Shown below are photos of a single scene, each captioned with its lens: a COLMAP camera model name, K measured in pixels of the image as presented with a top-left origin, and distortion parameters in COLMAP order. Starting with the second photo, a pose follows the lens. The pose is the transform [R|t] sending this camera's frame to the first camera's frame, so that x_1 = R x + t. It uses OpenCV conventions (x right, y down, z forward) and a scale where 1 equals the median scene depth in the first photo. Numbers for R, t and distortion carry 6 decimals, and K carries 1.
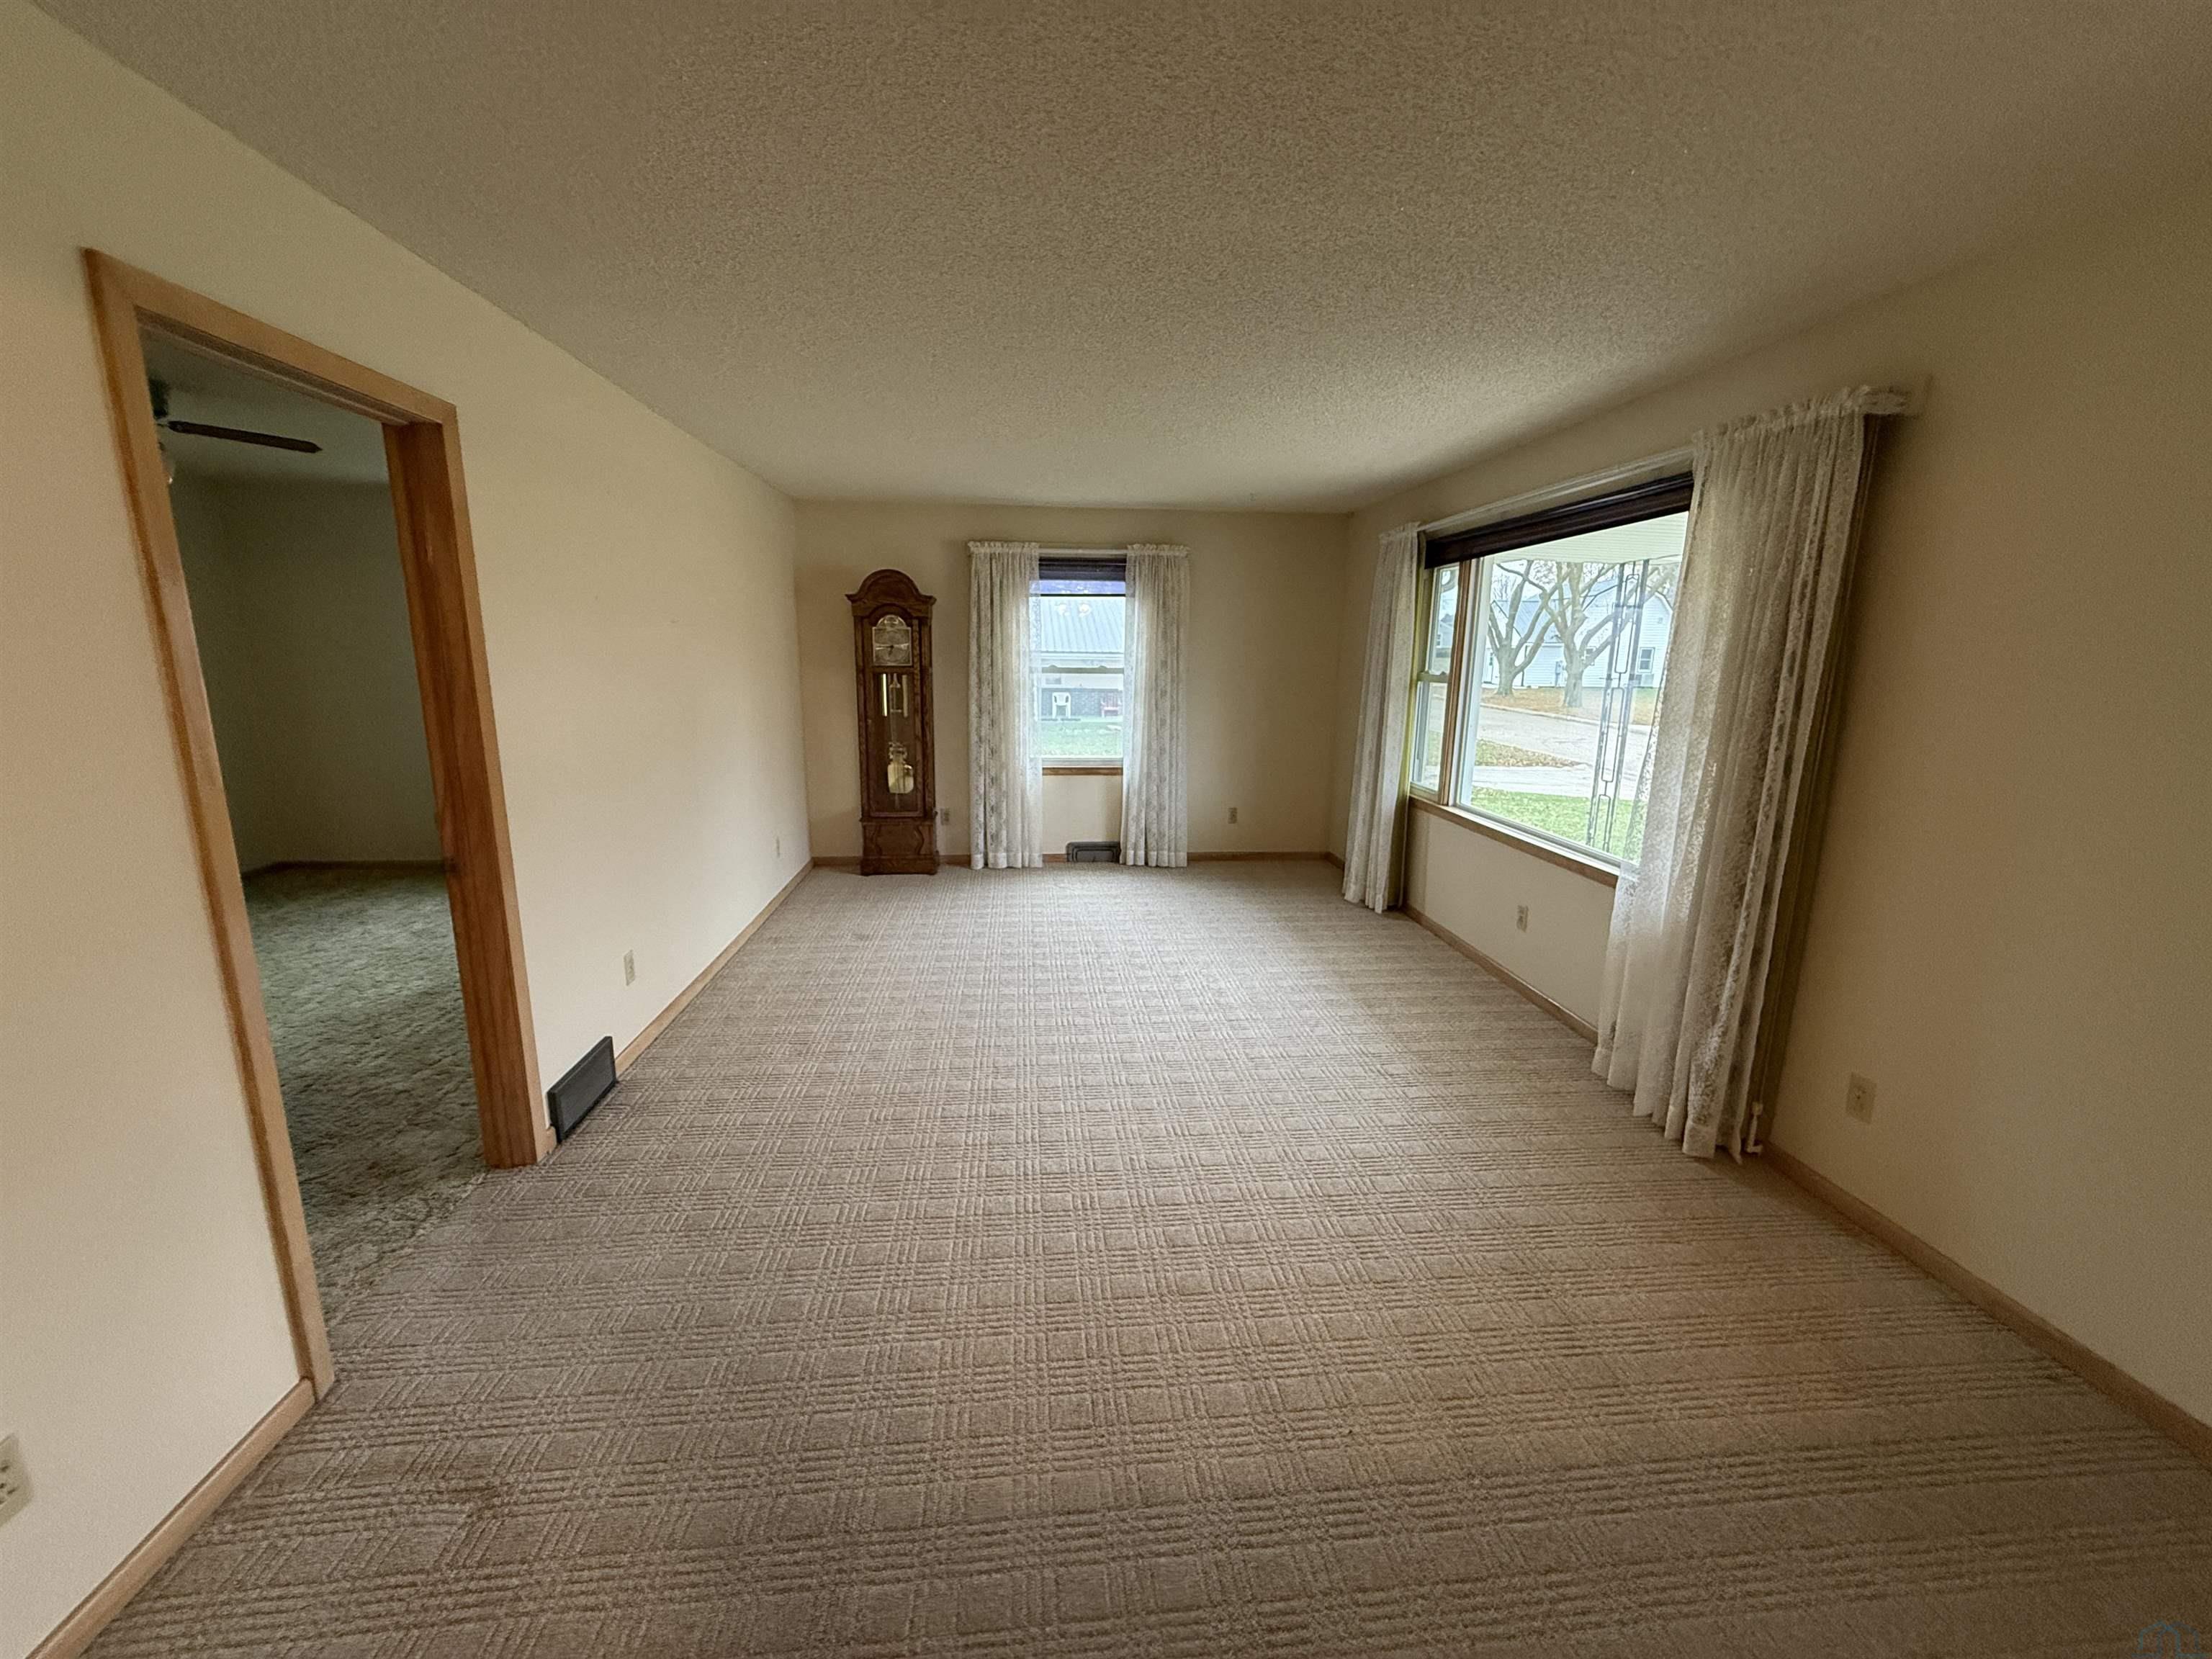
lens RADIAL K [[877.6, 0, 1096.4], [0, 877.6, 830.6], [0, 0, 1]] dist [-0.000692, 0.000965]
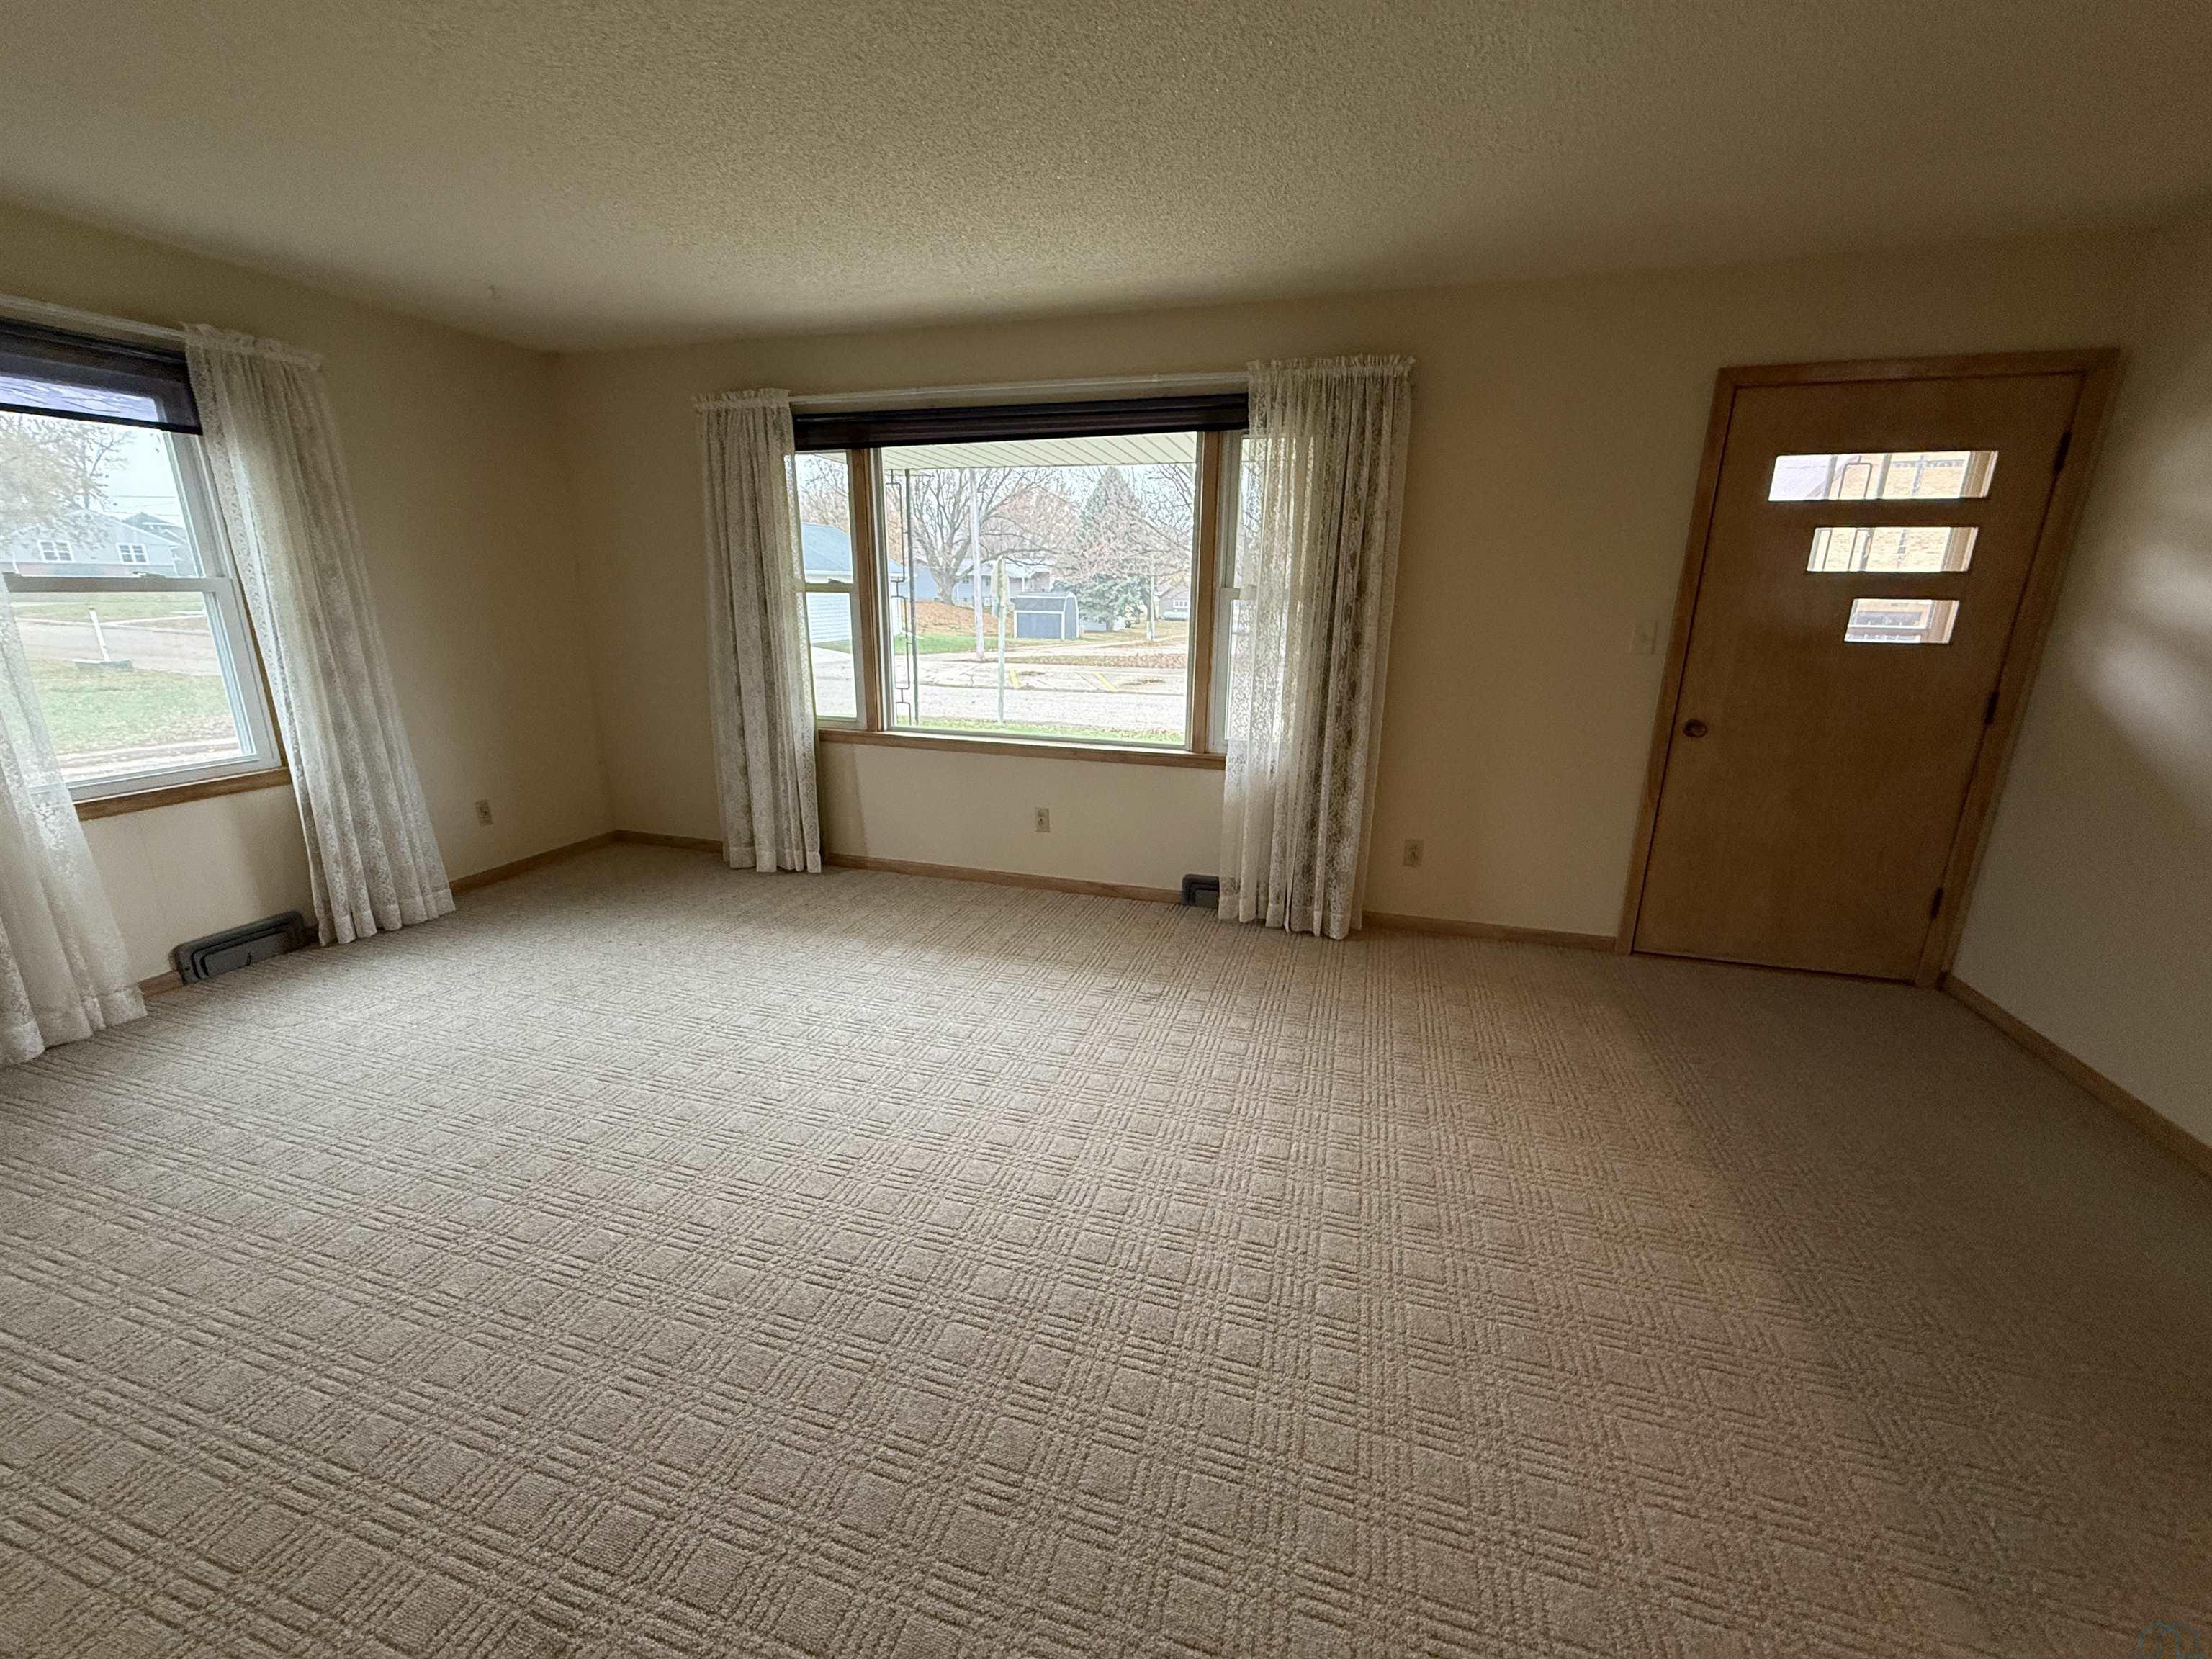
lens RADIAL K [[877.6, 0, 1102.2], [0, 877.6, 825.5], [0, 0, 1]] dist [-0.000692, 0.000965]
pose [[0.370094, -0.249884, 0.894756, -0.319212], [0.181937, 0.963990, 0.193965, -0.063696], [-0.911004, 0.091004, 0.402230, 0.409025]]
